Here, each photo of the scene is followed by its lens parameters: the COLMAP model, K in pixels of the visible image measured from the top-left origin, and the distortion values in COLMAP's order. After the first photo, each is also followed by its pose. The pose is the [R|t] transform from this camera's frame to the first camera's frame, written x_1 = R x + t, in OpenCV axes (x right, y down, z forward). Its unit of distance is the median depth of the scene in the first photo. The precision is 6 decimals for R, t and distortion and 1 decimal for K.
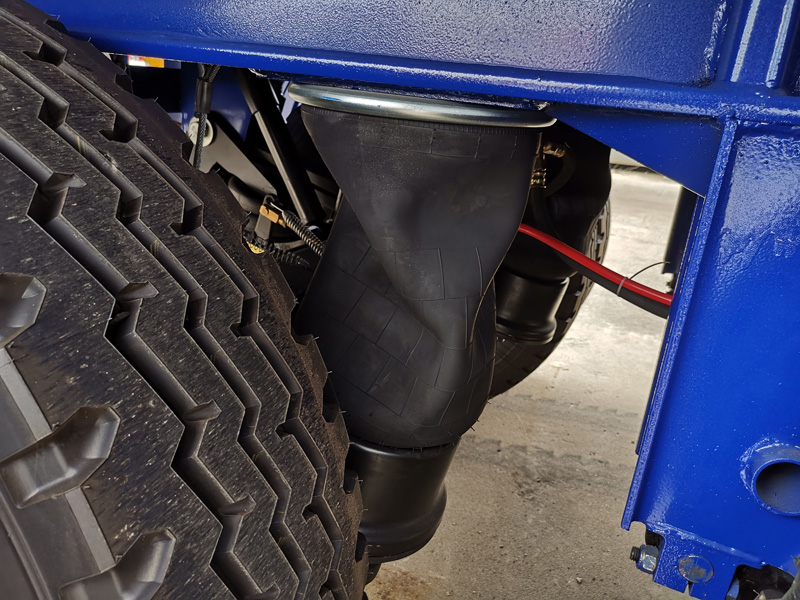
lens RADIAL K [[621.5, 0, 400.0], [0, 621.5, 300.0], [0, 0, 1]] dist [0.066011, -0.067623]
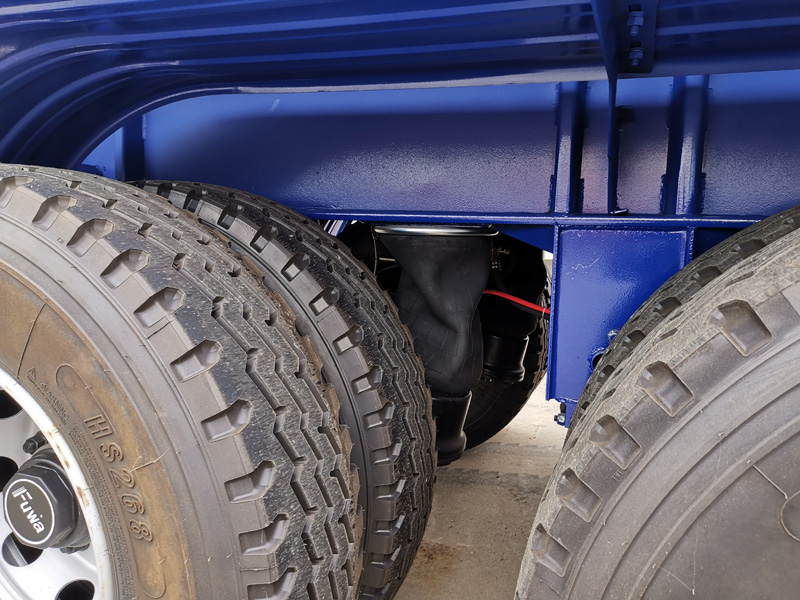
lens RADIAL K [[621.5, 0, 400.0], [0, 621.5, 300.0], [0, 0, 1]] dist [0.066011, -0.067623]
pose [[0.996163, -0.079593, 0.036387, -0.209821], [0.085427, 0.974654, -0.206763, 0.400278], [-0.019008, 0.209078, 0.977714, -1.179103]]
